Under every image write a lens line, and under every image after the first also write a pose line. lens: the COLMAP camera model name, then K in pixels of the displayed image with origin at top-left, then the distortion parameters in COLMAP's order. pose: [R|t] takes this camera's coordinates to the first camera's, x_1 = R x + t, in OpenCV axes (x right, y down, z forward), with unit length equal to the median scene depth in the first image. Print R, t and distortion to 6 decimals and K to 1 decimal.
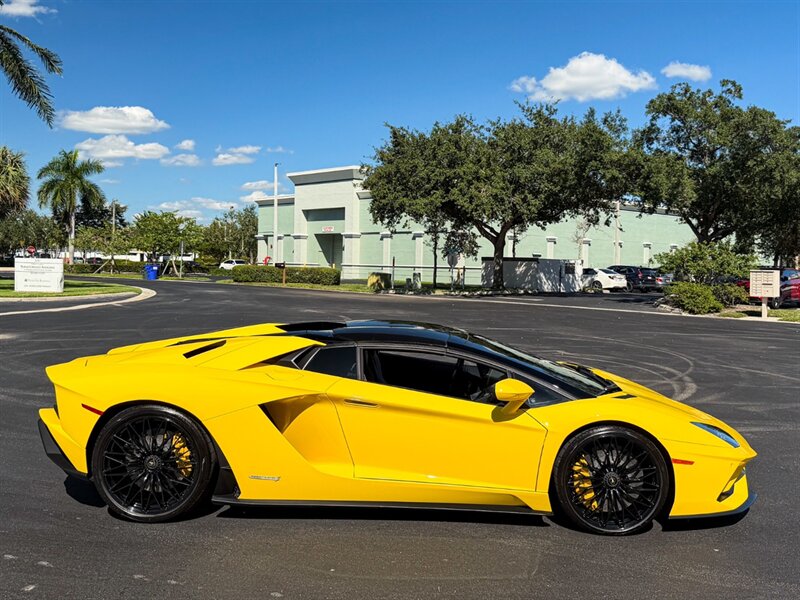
lens RADIAL K [[766.6, 0, 417.7], [0, 766.6, 271.5], [0, 0, 1]] dist [0.177459, -0.400318]
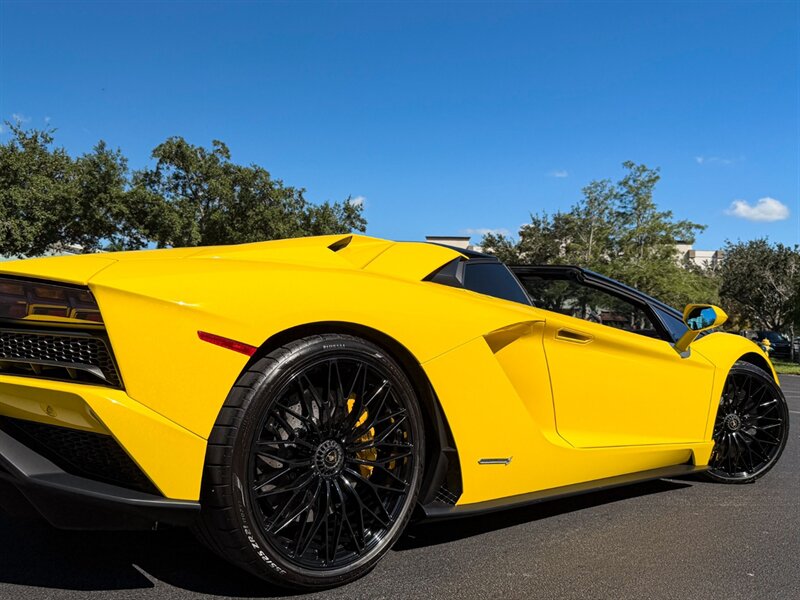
lens RADIAL K [[681.9, 0, 361.6], [0, 681.9, 296.1], [0, 0, 1]] dist [0.151152, -0.280406]
pose [[0.765169, 0.038710, 0.642664, -0.076099], [-0.014195, 0.998963, -0.043270, 0.020939], [-0.643673, 0.023986, 0.764925, 0.084257]]
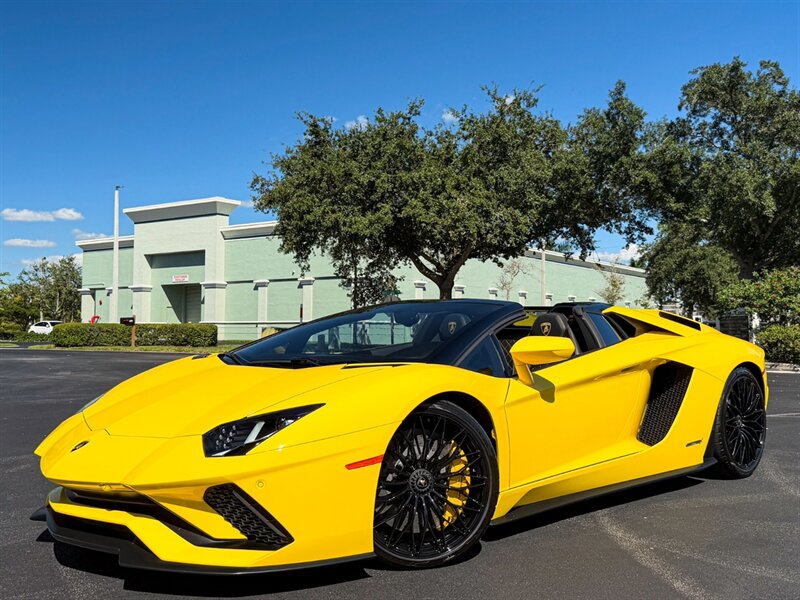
lens RADIAL K [[764.5, 0, 404.1], [0, 764.5, 283.7], [0, 0, 1]] dist [0.187979, -0.416876]
pose [[0.978650, -0.005946, 0.205447, -0.096046], [0.019887, 0.997631, -0.065855, 0.012400], [-0.204568, 0.068535, 0.976450, 0.309294]]
